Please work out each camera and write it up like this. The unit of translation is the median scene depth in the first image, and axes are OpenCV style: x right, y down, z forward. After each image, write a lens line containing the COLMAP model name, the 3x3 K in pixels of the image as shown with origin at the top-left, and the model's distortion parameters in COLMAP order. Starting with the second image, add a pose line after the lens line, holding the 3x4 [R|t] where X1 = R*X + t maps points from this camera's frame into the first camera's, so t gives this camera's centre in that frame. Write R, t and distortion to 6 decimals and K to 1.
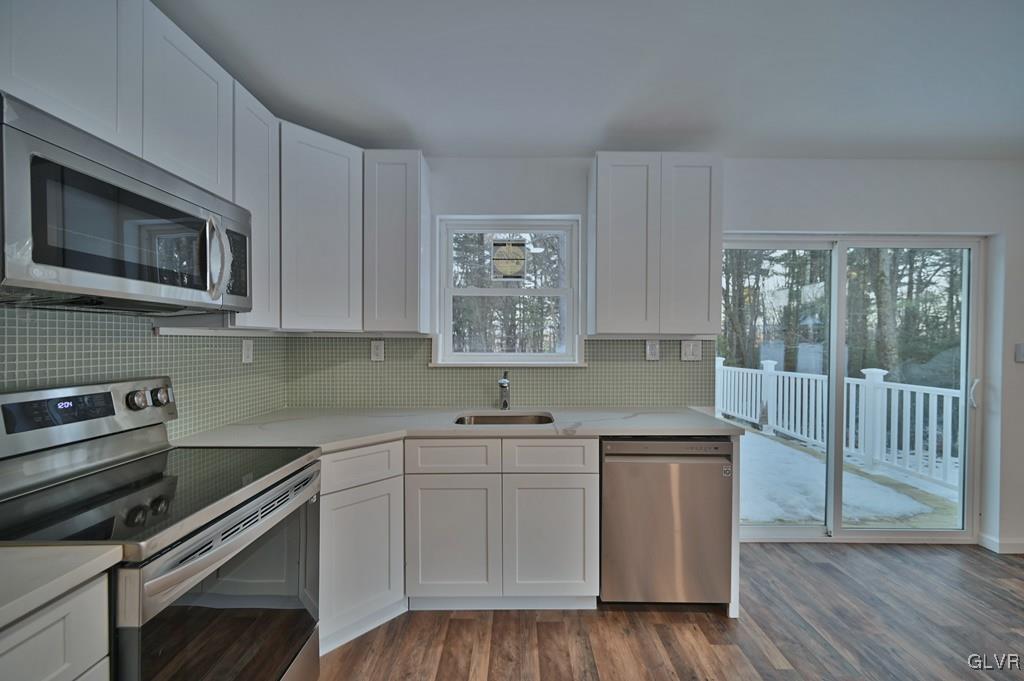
lens RADIAL K [[403.6, 0, 517.9], [0, 403.6, 345.4], [0, 0, 1]] dist [-0.000338, 0.000777]
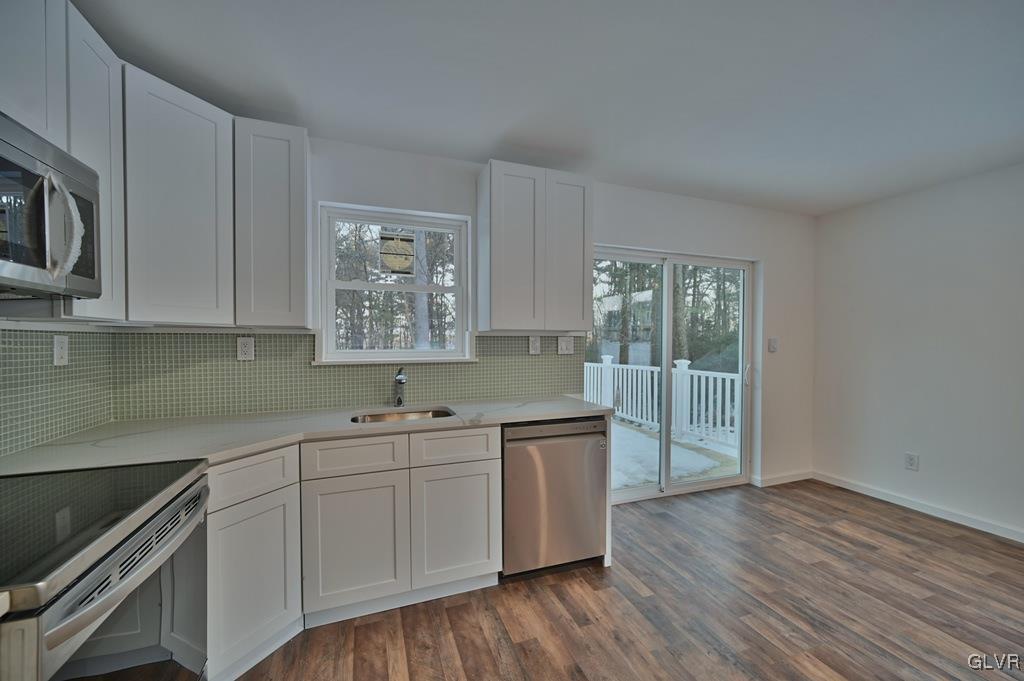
lens RADIAL K [[403.6, 0, 513.4], [0, 403.6, 346.9], [0, 0, 1]] dist [-0.000338, 0.000777]
pose [[0.937577, -0.009593, 0.347645, -0.138310], [0.008030, 0.999950, 0.005937, 0.011664], [-0.347684, -0.002775, 0.937607, -0.026422]]
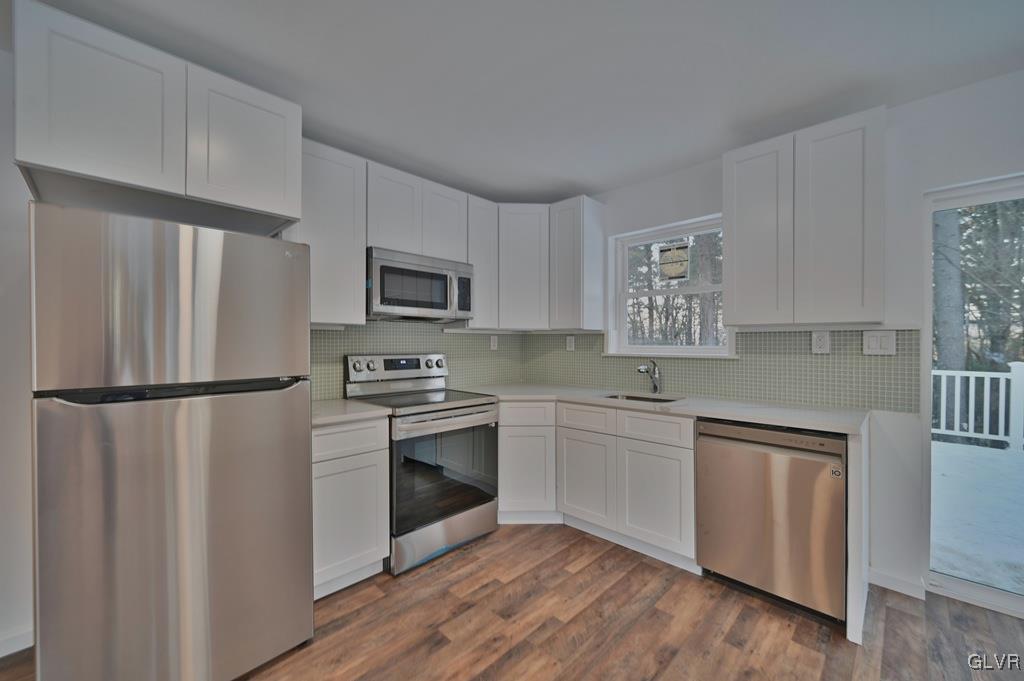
lens RADIAL K [[403.6, 0, 519.0], [0, 403.6, 345.7], [0, 0, 1]] dist [-0.000338, 0.000777]
pose [[0.723578, 0.002109, -0.690240, 0.605068], [-0.005783, 0.999979, -0.003008, 0.033789], [0.690219, 0.006168, 0.723574, -0.146017]]
